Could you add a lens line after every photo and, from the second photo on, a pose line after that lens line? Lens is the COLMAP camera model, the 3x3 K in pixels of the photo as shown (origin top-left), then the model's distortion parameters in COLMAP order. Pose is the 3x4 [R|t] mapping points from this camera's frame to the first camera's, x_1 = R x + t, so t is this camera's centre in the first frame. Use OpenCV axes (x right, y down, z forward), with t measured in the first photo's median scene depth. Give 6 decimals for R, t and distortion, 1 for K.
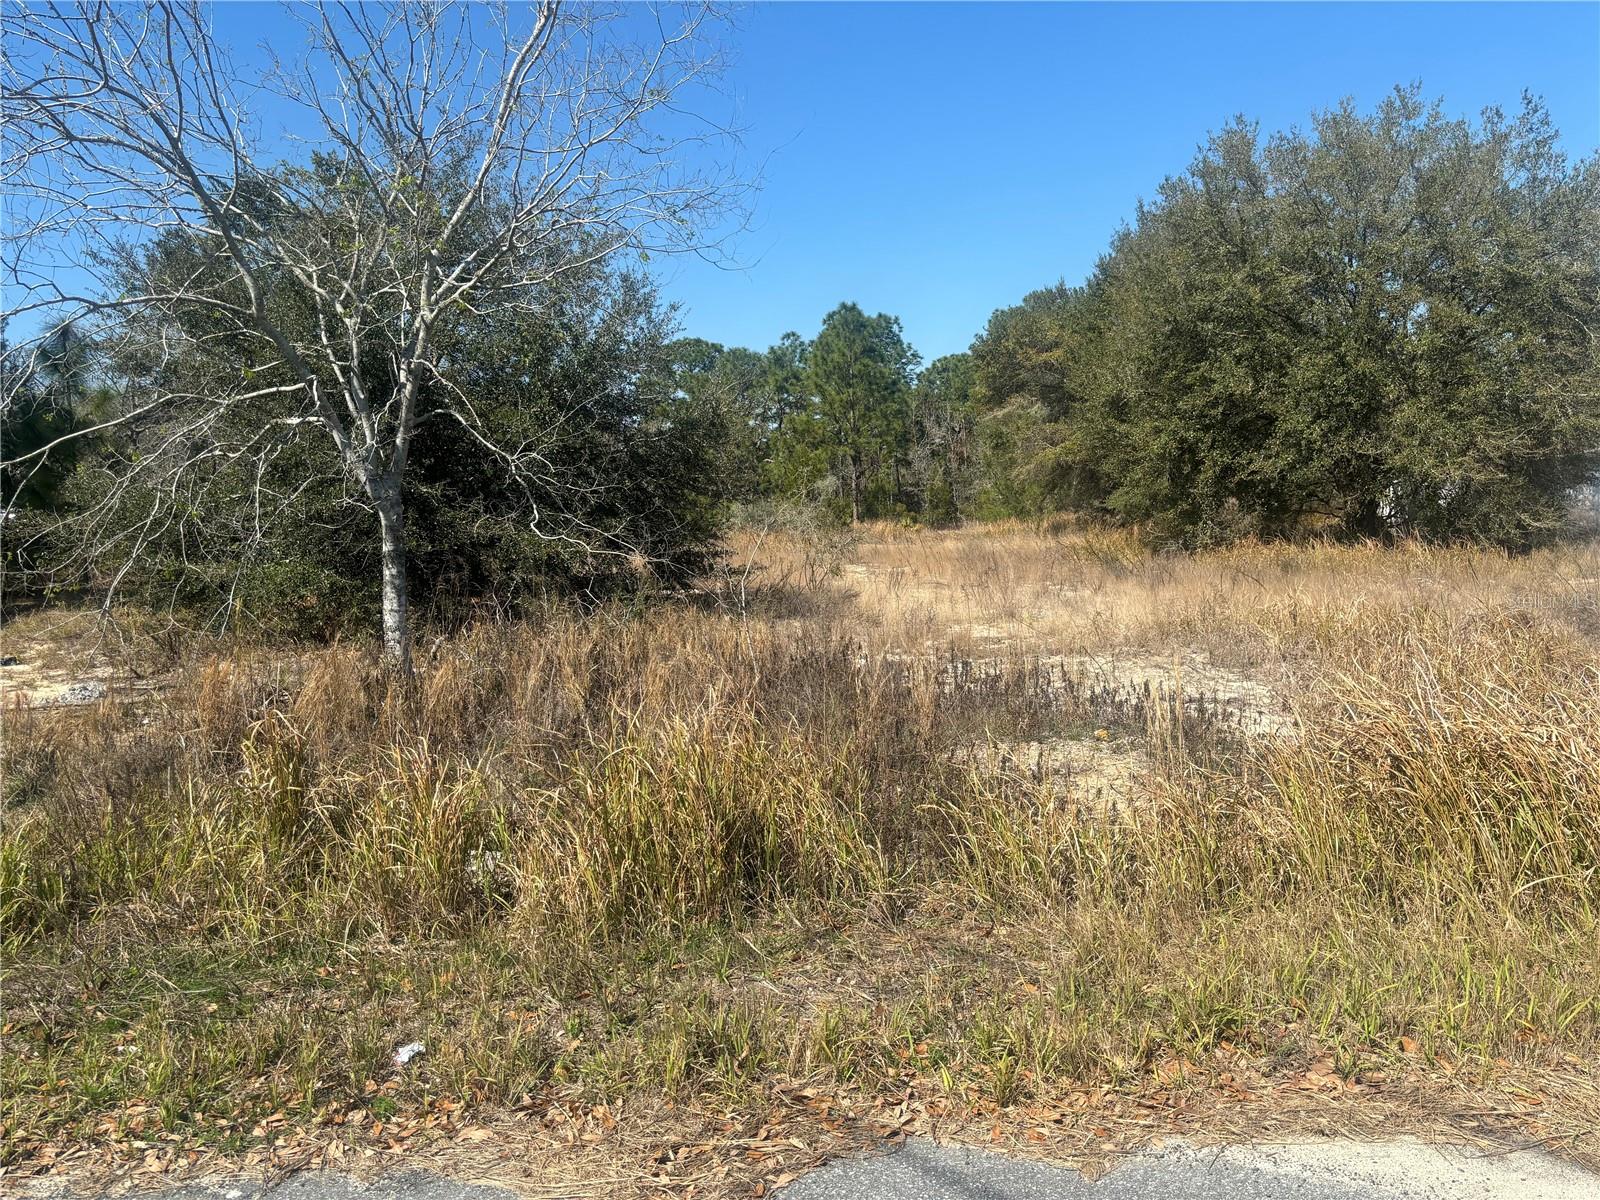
lens RADIAL K [[1188.2, 0, 804.6], [0, 1188.2, 602.8], [0, 0, 1]] dist [0.025242, -0.009701]
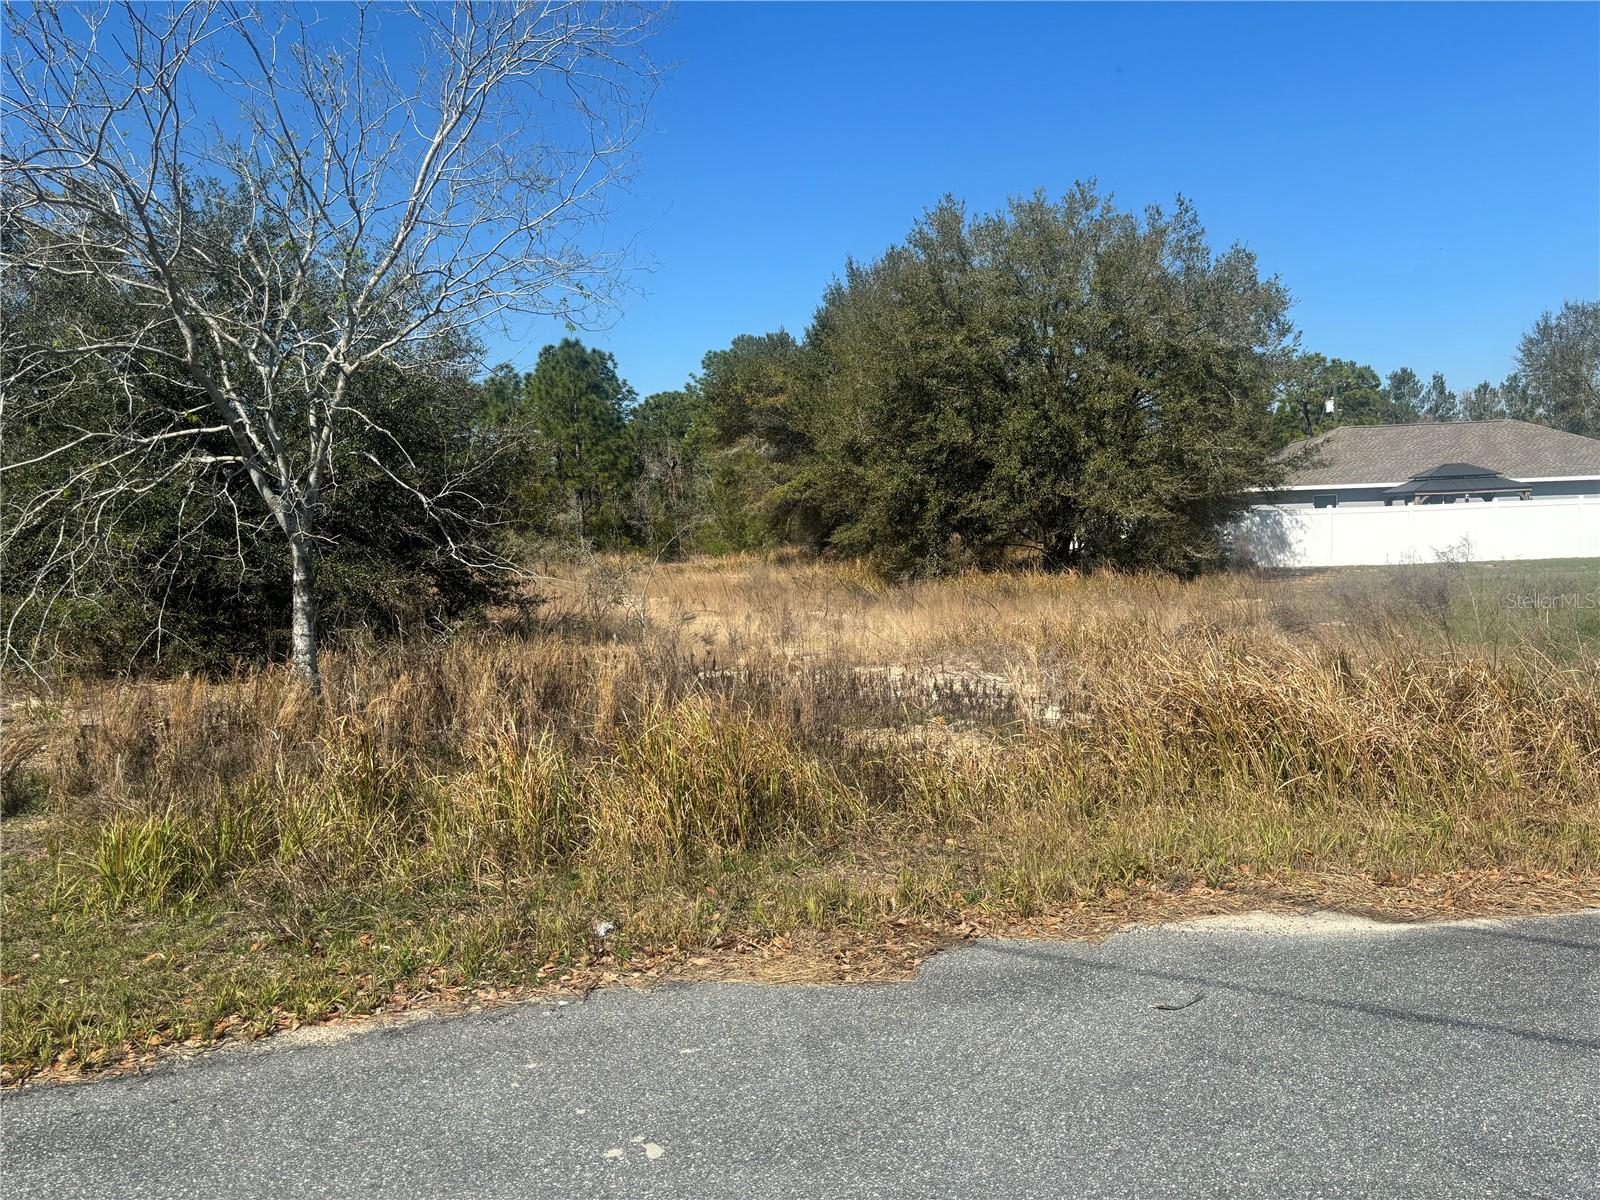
lens RADIAL K [[1193.4, 0, 790.7], [0, 1193.4, 593.8], [0, 0, 1]] dist [0.078311, -0.053416]
pose [[0.971158, -0.010318, 0.238213, -0.063928], [0.018925, 0.999247, -0.033874, 0.005100], [-0.237684, 0.037405, 0.970622, -0.061418]]
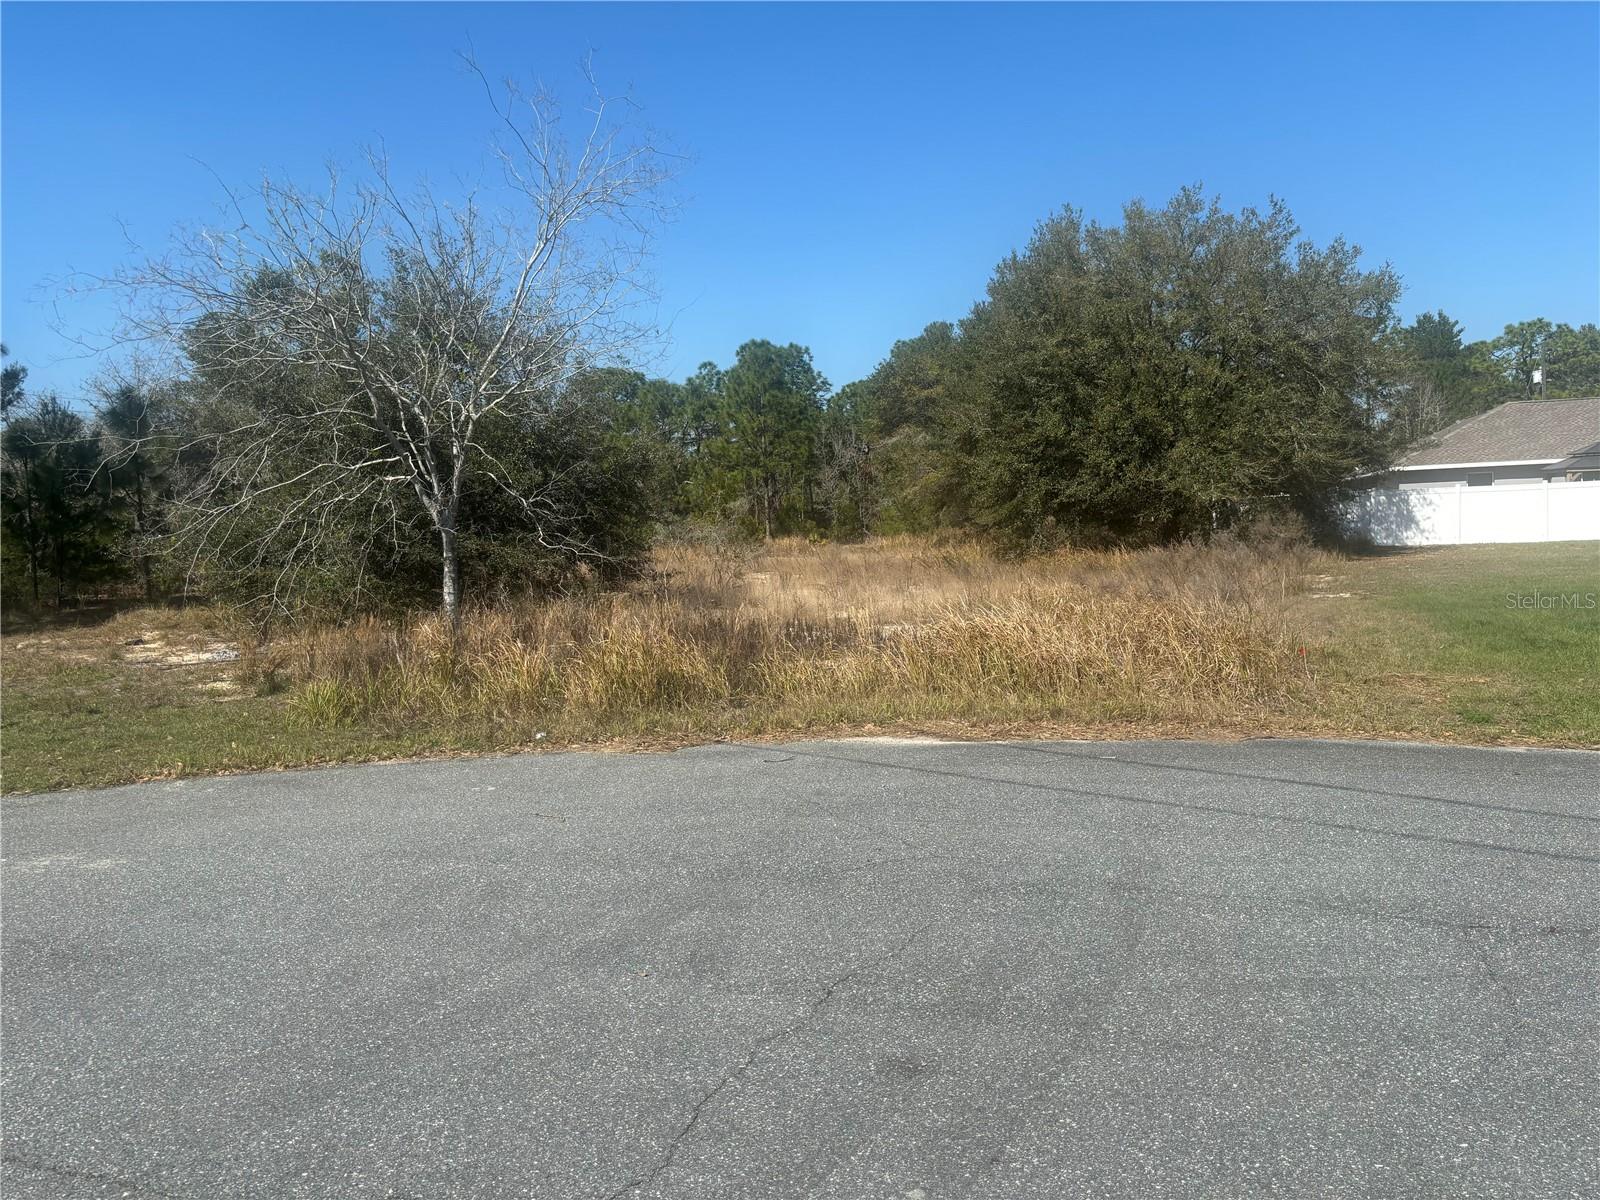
lens RADIAL K [[1193.4, 0, 790.7], [0, 1193.4, 593.8], [0, 0, 1]] dist [0.078311, -0.053416]
pose [[0.998575, -0.011075, 0.052205, 0.013259], [0.012187, 0.999704, -0.021034, 0.017366], [-0.051956, 0.021640, 0.998415, -0.244165]]
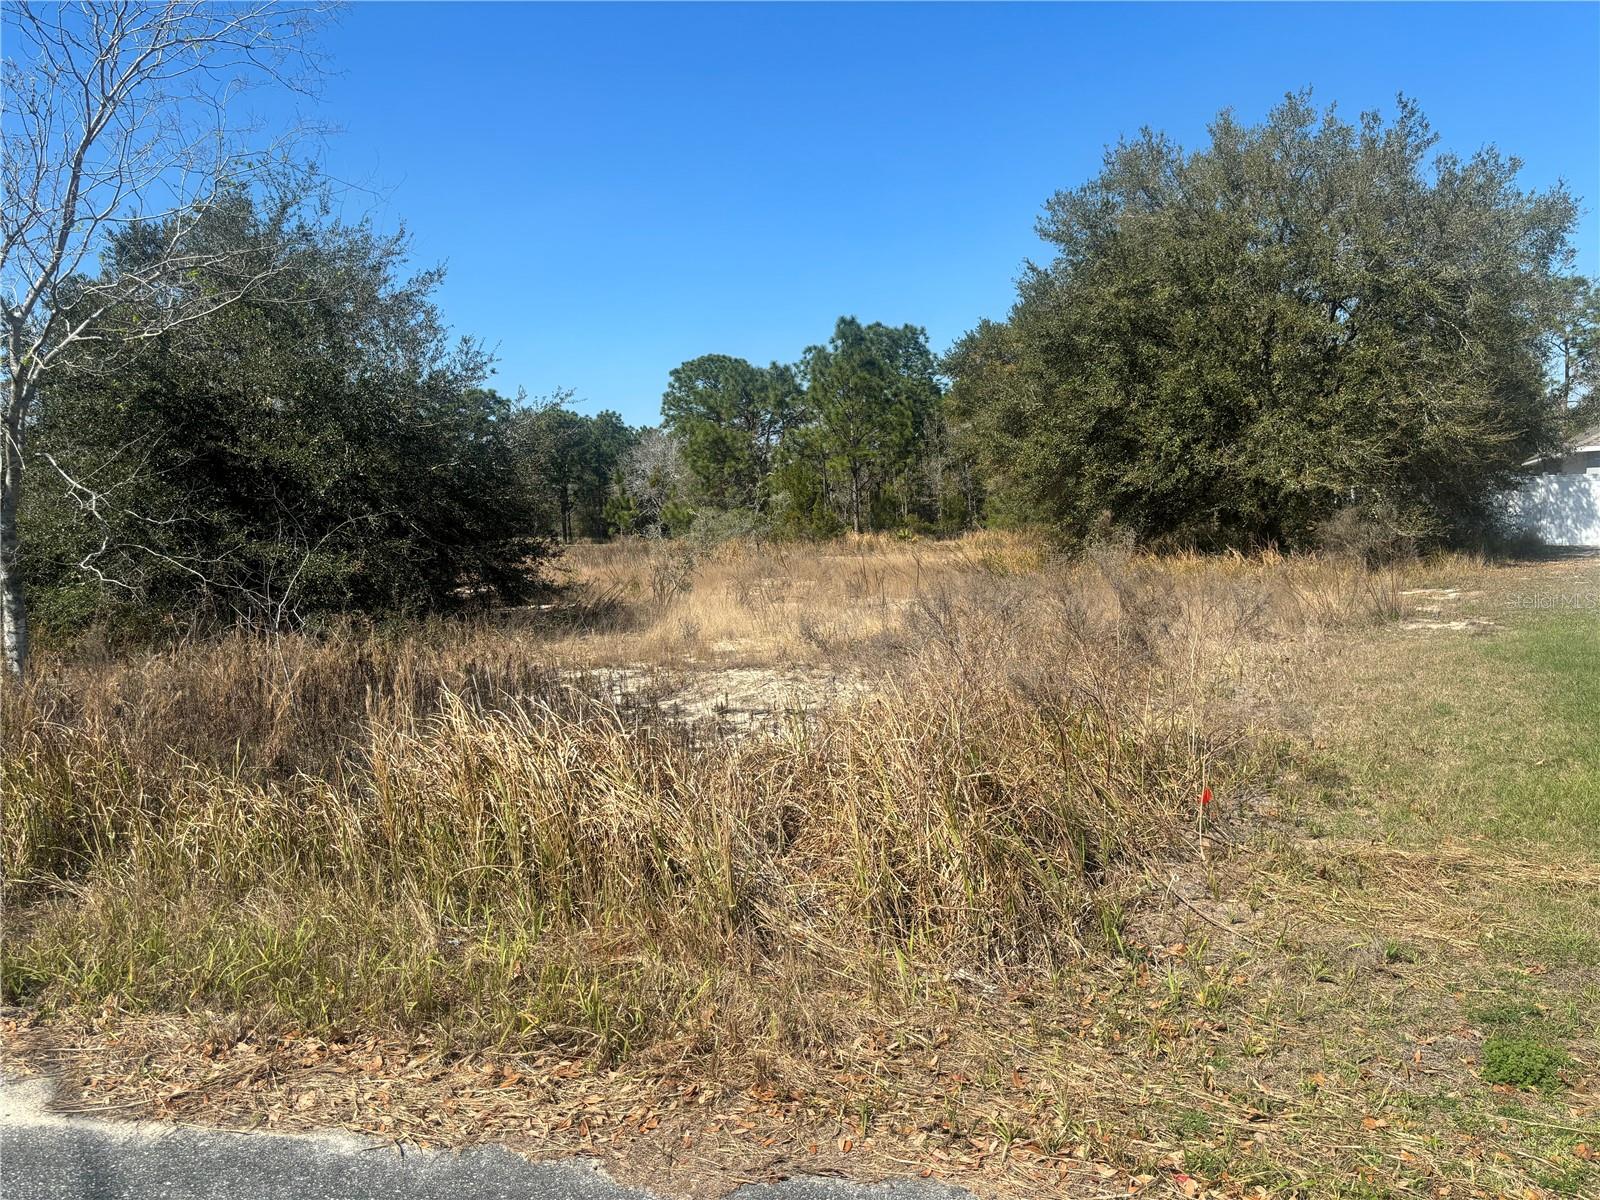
lens RADIAL K [[1187.1, 0, 787.6], [0, 1187.1, 620.4], [0, 0, 1]] dist [0.006456, 0.002048]
pose [[0.995986, -0.003587, -0.089439, 0.174671], [0.004153, 0.999973, 0.006138, -0.001950], [0.089415, -0.006485, 0.995973, -0.022179]]
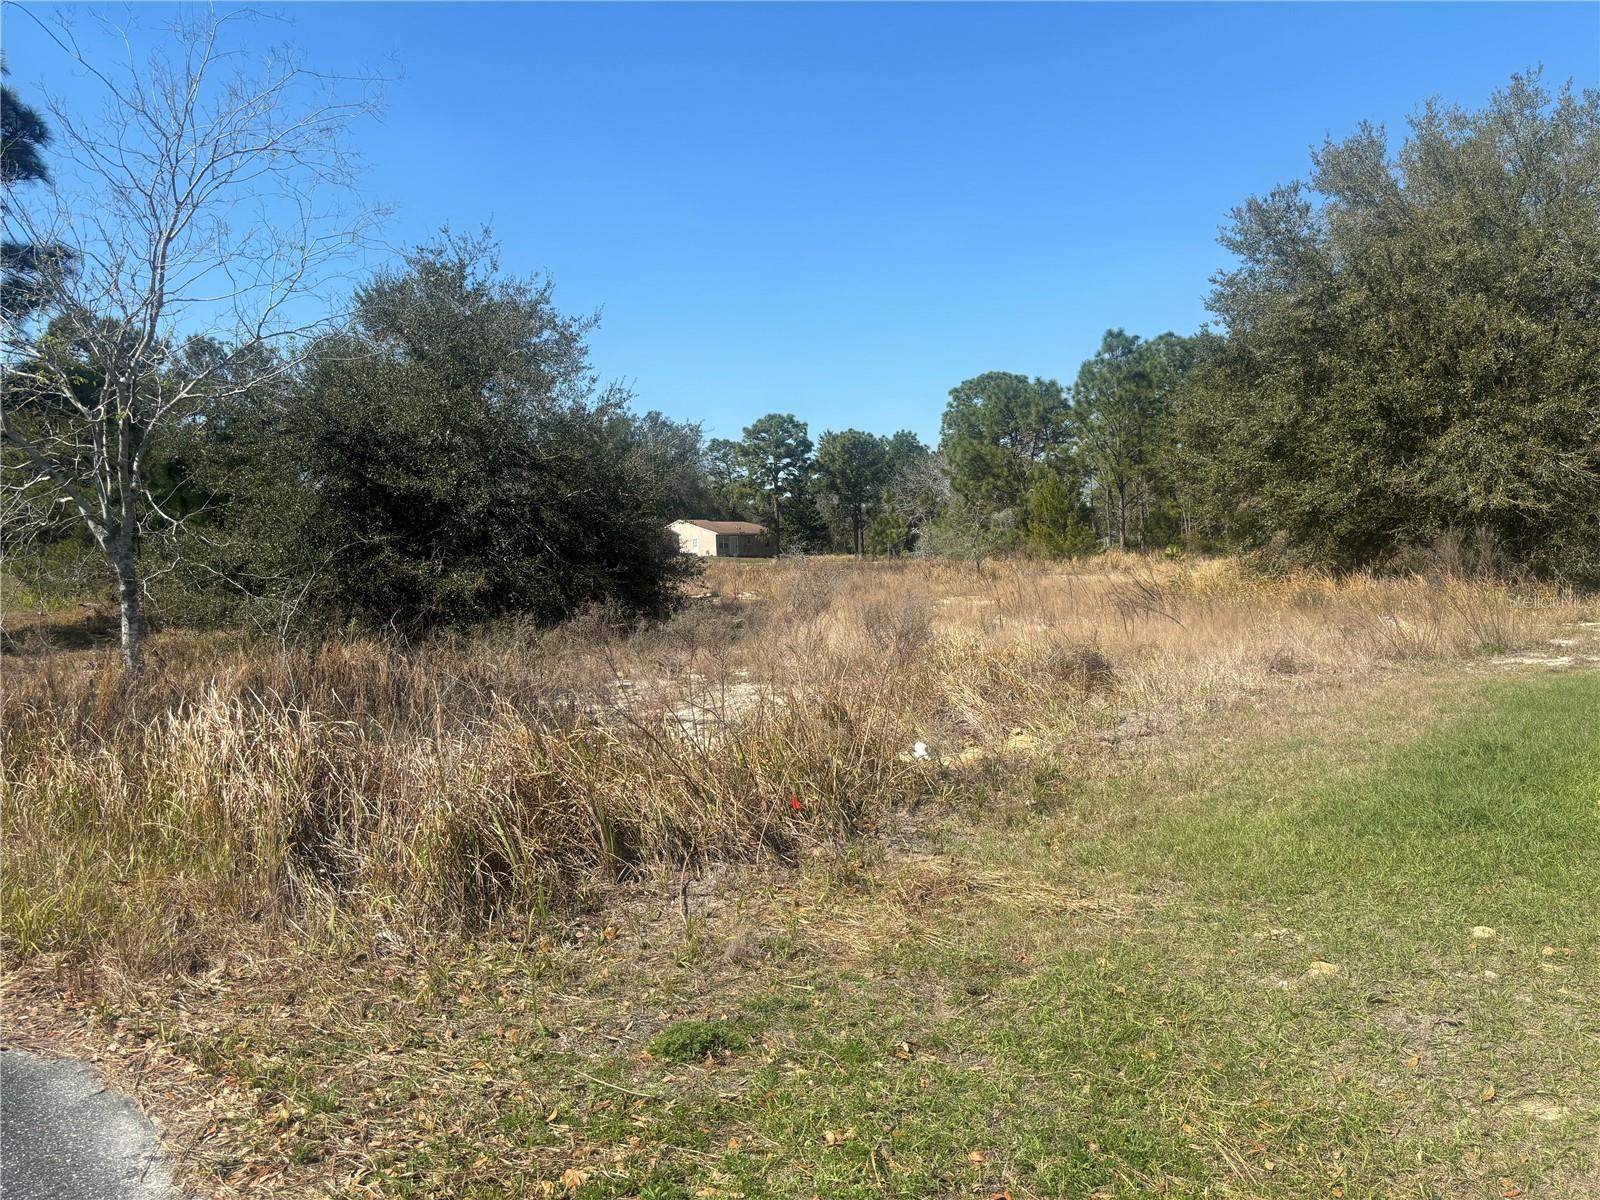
lens RADIAL K [[1206.2, 0, 820.3], [0, 1206.2, 593.8], [0, 0, 1]] dist [0.078795, -0.108690]
pose [[0.943884, 0.003989, -0.330254, 0.321529], [-0.014947, 0.999418, -0.030647, -0.003043], [0.329940, 0.033864, 0.943394, -0.028295]]
